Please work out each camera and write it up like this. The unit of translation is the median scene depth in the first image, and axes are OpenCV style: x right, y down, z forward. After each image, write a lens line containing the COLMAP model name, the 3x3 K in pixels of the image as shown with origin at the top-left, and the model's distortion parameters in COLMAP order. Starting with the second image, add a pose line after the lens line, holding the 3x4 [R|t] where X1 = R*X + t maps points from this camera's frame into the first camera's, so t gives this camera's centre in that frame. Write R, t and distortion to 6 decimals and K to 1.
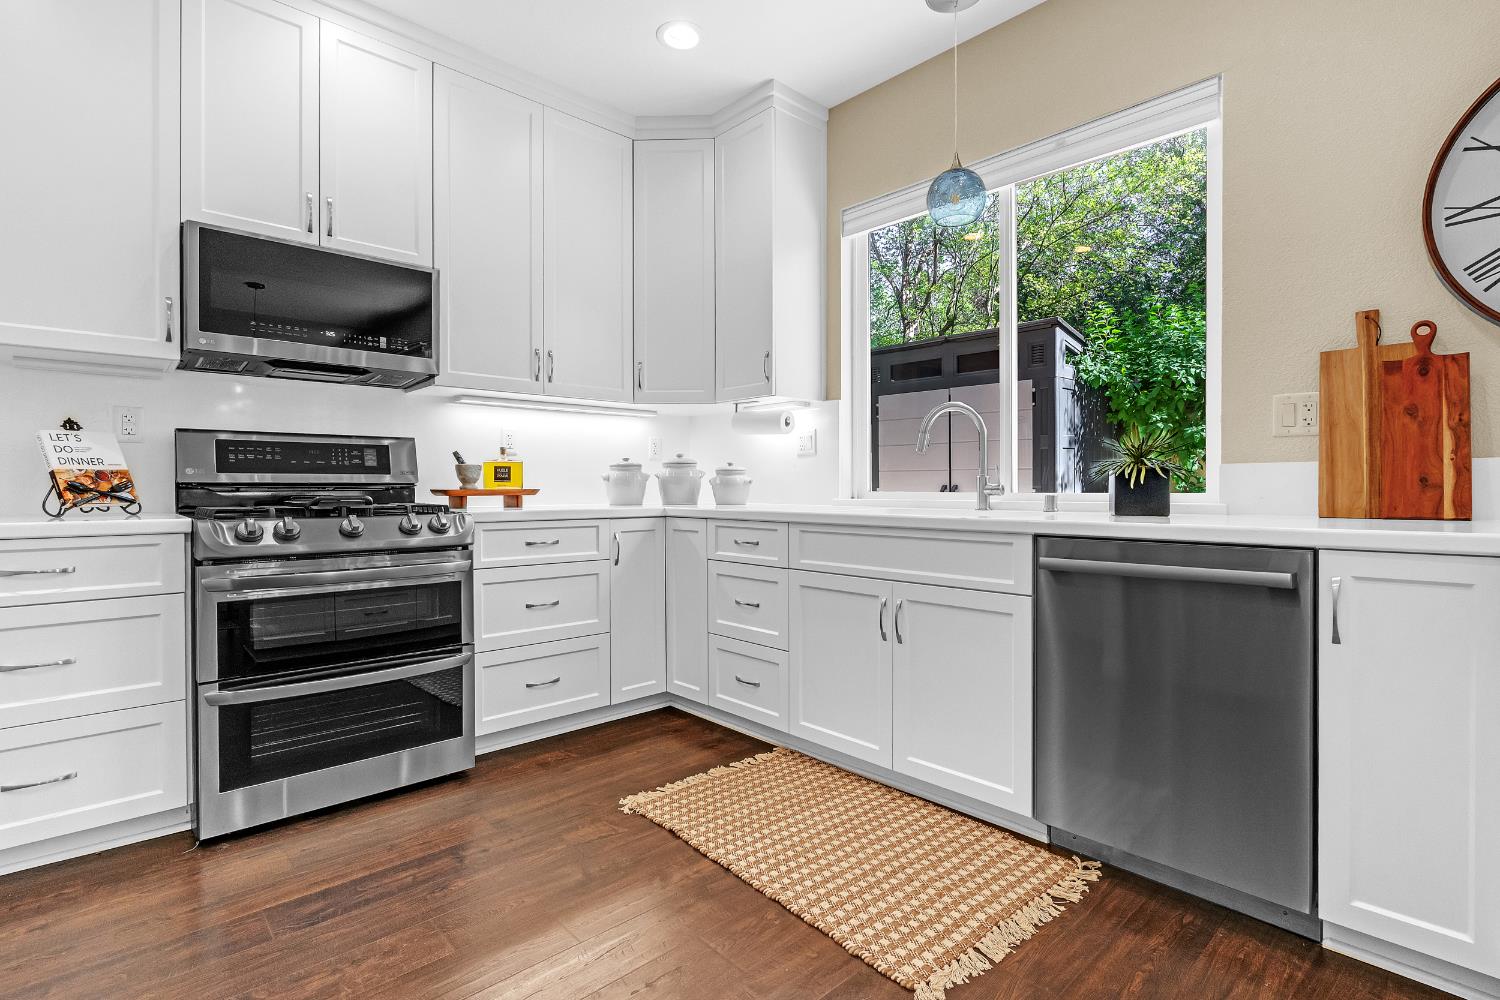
lens RADIAL K [[719.1, 0, 752.0], [0, 719.1, 491.0], [0, 0, 1]] dist [-0.003453, -0.001053]
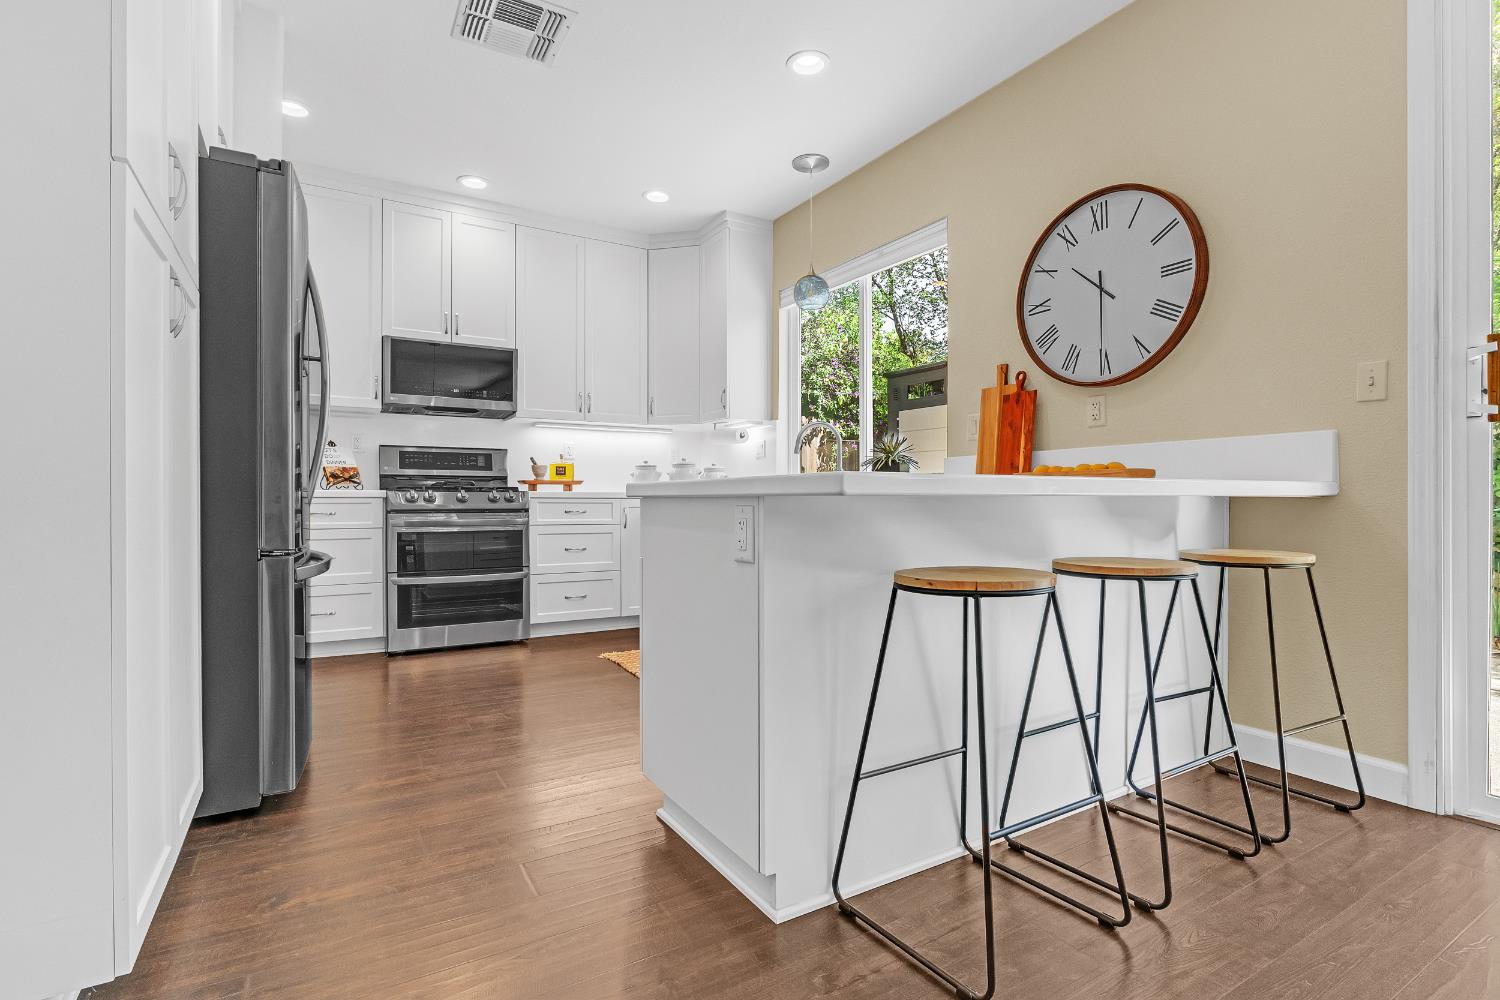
lens RADIAL K [[719.1, 0, 757.8], [0, 719.1, 500.1], [0, 0, 1]] dist [-0.003453, -0.001053]
pose [[0.979826, 0.001804, -0.199844, 0.498210], [-0.002449, 0.999993, -0.002978, 0.055639], [0.199837, 0.003407, 0.979823, -0.590889]]
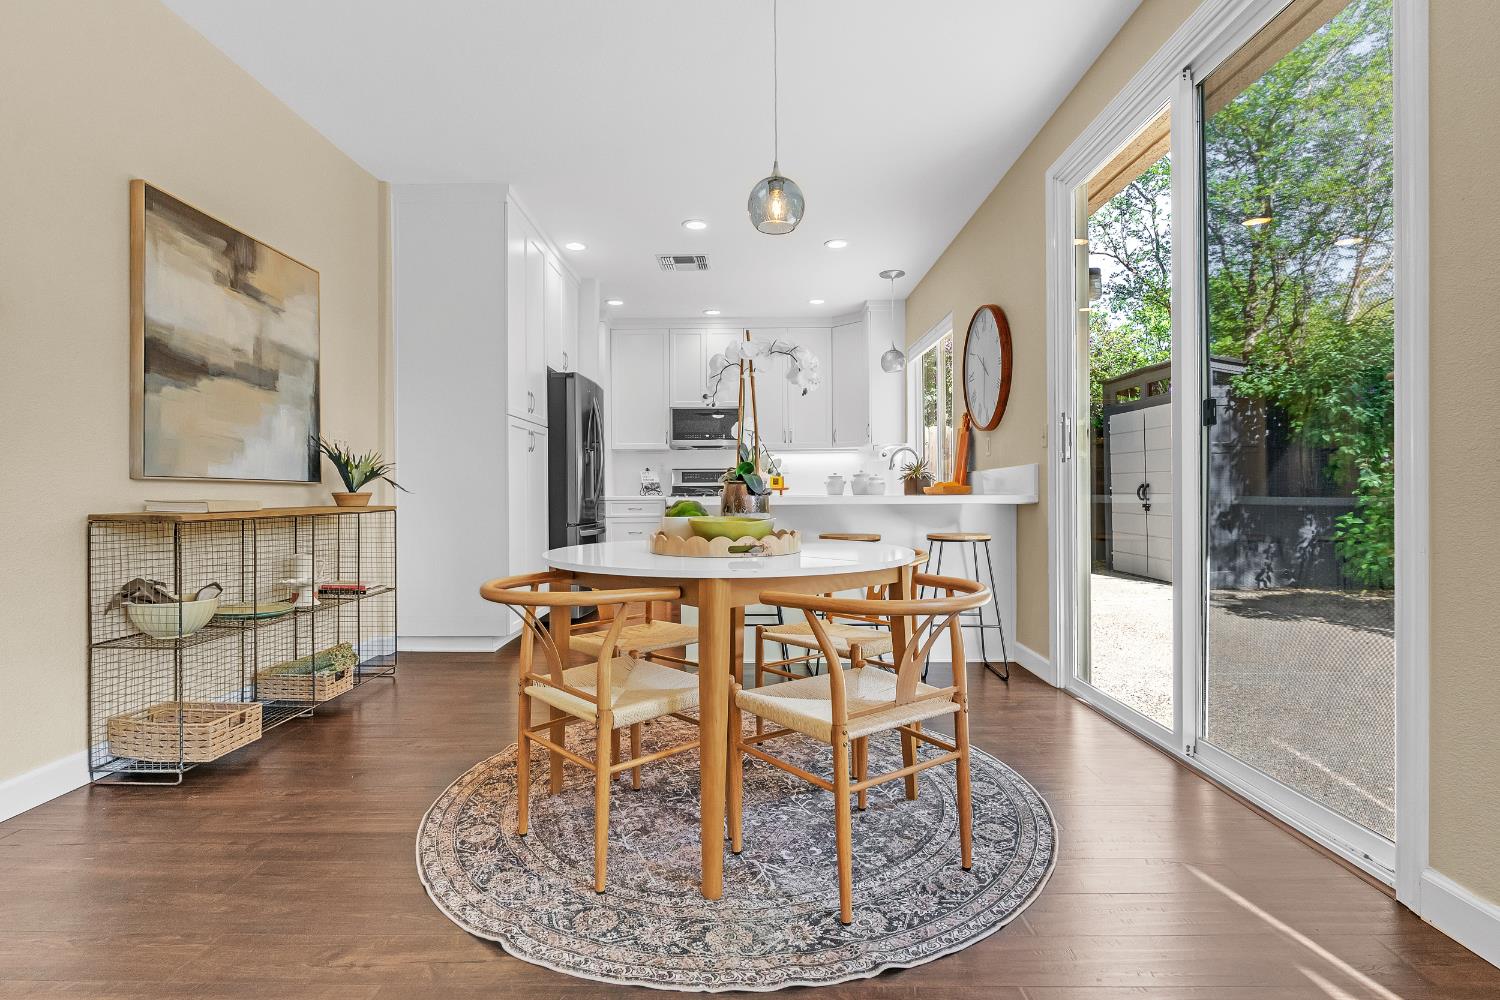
lens RADIAL K [[719.1, 0, 745.8], [0, 719.1, 492.8], [0, 0, 1]] dist [-0.003453, -0.001053]
pose [[0.732630, -0.005418, -0.680605, 1.547169], [0.001990, 0.999981, -0.005818, 0.036246], [0.680624, 0.002908, 0.732627, -1.074411]]
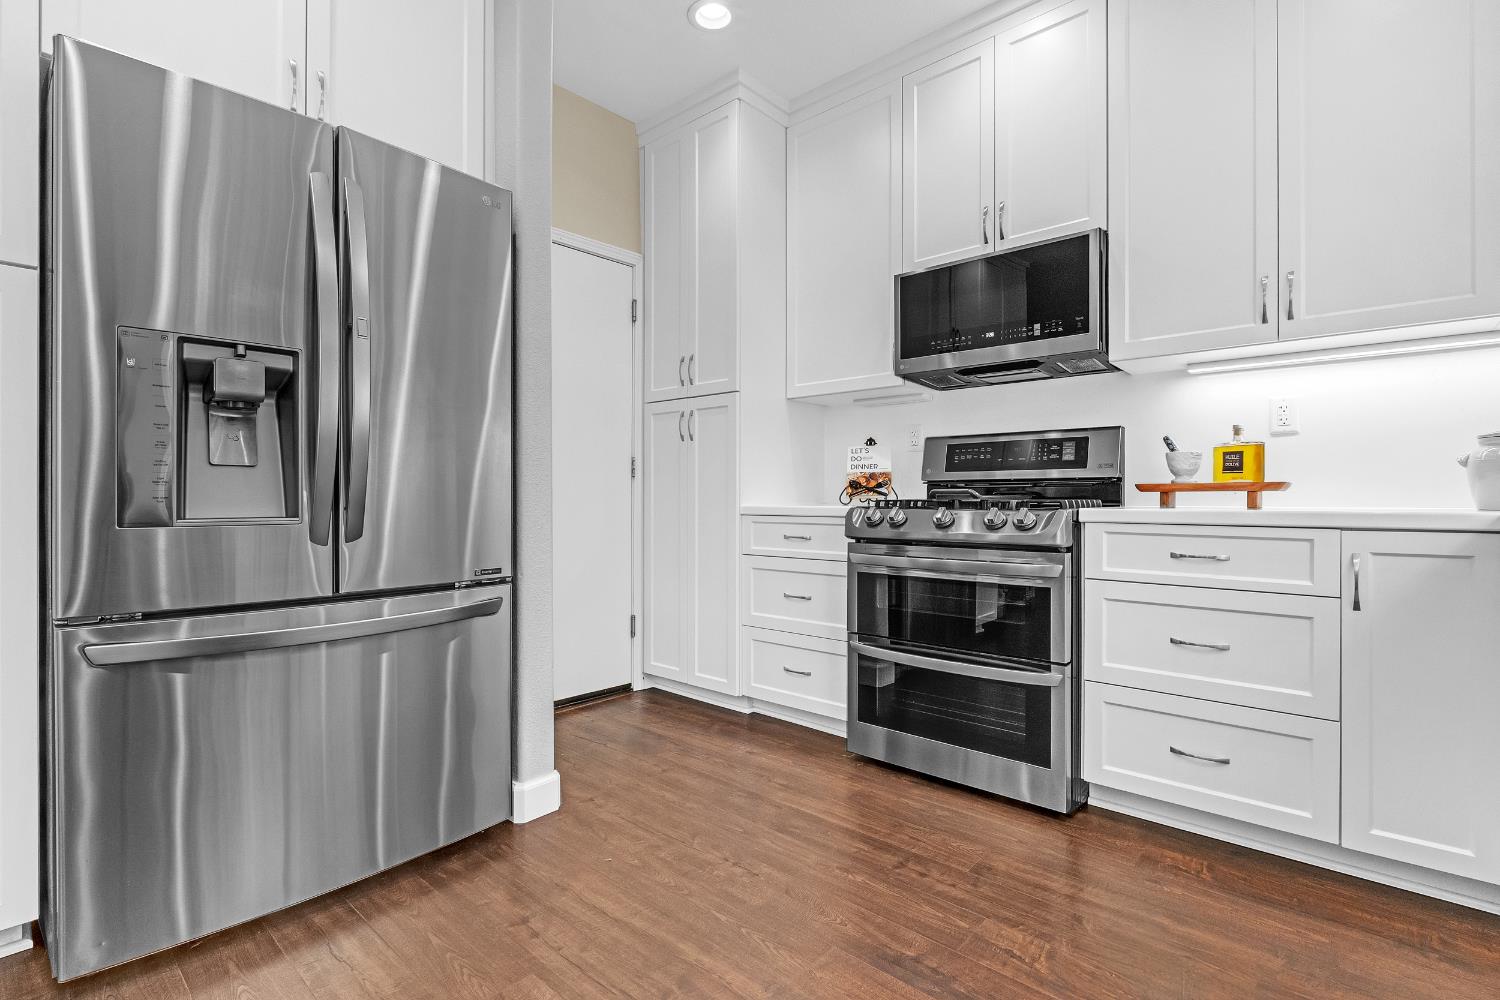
lens RADIAL K [[719.1, 0, 758.8], [0, 719.1, 495.4], [0, 0, 1]] dist [-0.003453, -0.001053]
pose [[0.087296, -0.000516, -0.996182, 0.417110], [-0.003512, 0.999993, -0.000825, 0.015698], [0.996176, 0.003570, 0.087294, 0.570067]]
